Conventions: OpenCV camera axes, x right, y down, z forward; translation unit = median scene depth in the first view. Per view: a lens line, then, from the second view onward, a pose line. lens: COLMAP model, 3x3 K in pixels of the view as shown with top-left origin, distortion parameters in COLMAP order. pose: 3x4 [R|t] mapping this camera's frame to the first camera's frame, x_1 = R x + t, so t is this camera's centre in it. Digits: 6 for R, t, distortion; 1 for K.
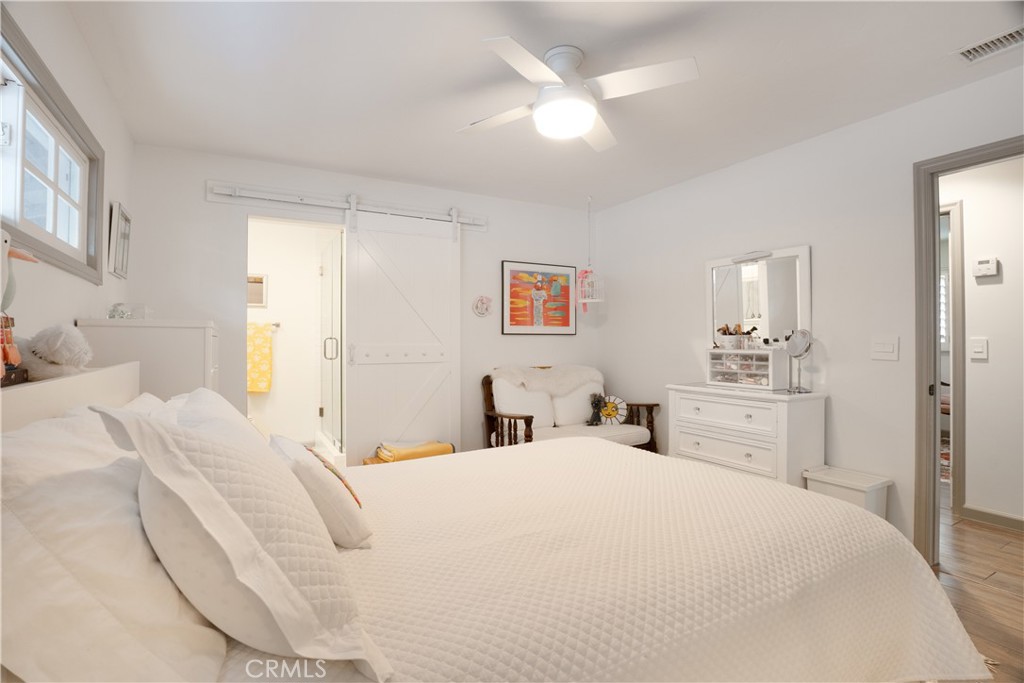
lens RADIAL K [[487.1, 0, 506.3], [0, 487.1, 339.8], [0, 0, 1]] dist [-0.025030, 0.007636]
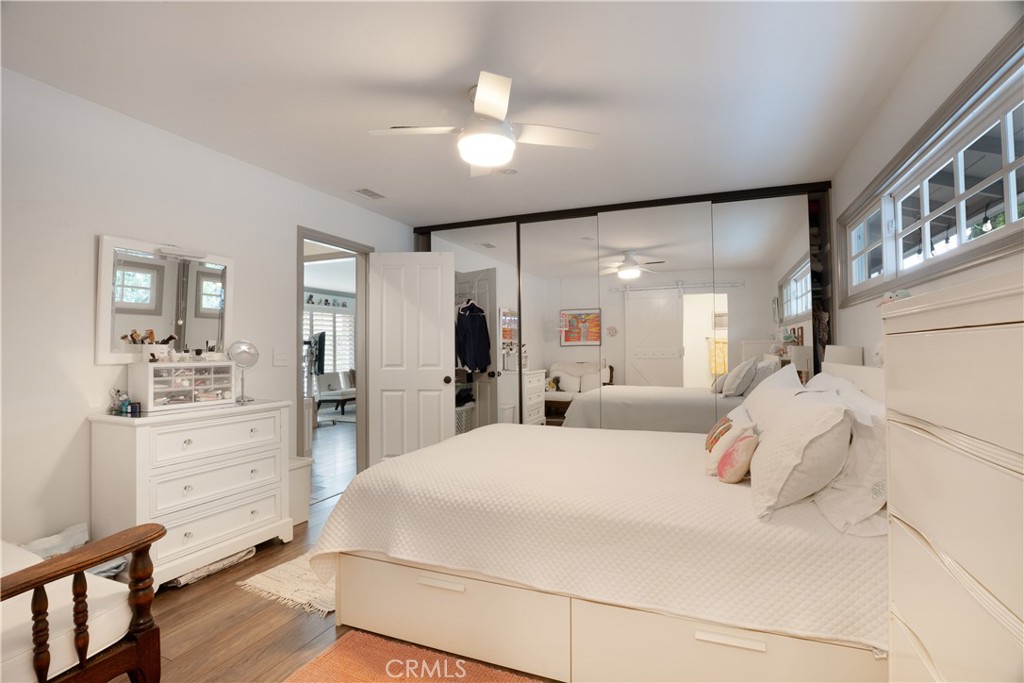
lens RADIAL K [[487.1, 0, 513.2], [0, 487.1, 339.9], [0, 0, 1]] dist [-0.025030, 0.007636]
pose [[-0.623630, 0.019905, 0.781466, -0.521107], [0.001295, 0.999701, -0.024430, 0.002525], [-0.781718, -0.014224, -0.623469, 1.088738]]
